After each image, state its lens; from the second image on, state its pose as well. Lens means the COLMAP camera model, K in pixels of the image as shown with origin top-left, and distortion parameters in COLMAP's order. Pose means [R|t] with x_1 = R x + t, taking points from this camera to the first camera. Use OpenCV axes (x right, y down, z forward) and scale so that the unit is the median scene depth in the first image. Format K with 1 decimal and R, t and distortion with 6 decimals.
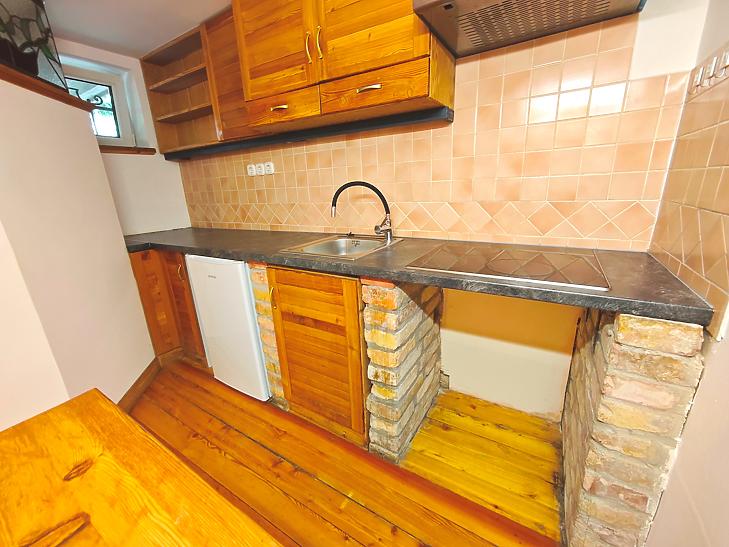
lens RADIAL K [[300.0, 0, 368.4], [0, 300.0, 271.0], [0, 0, 1]] dist [0.001763, 0.000234]
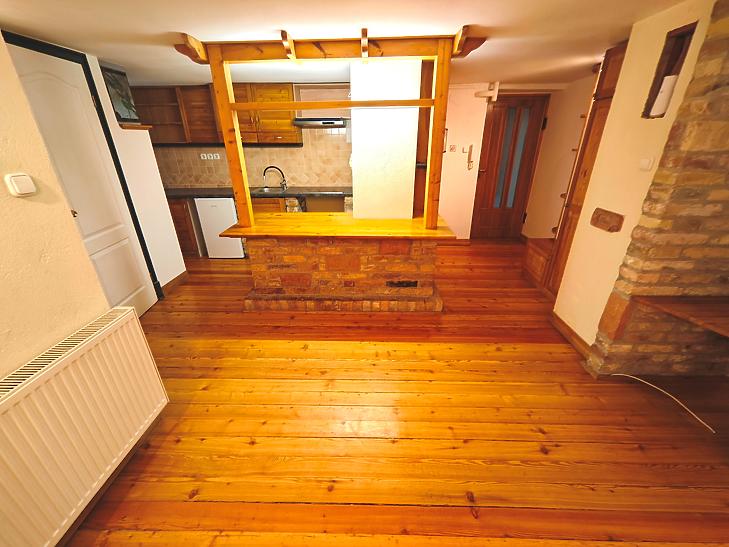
lens RADIAL K [[300.0, 0, 364.9], [0, 300.0, 274.6], [0, 0, 1]] dist [0.001763, 0.000234]
pose [[0.864836, -0.170928, 0.472061, -0.753063], [0.109549, 0.981850, 0.154819, 0.342020], [-0.489956, -0.082179, 0.867865, -1.860306]]
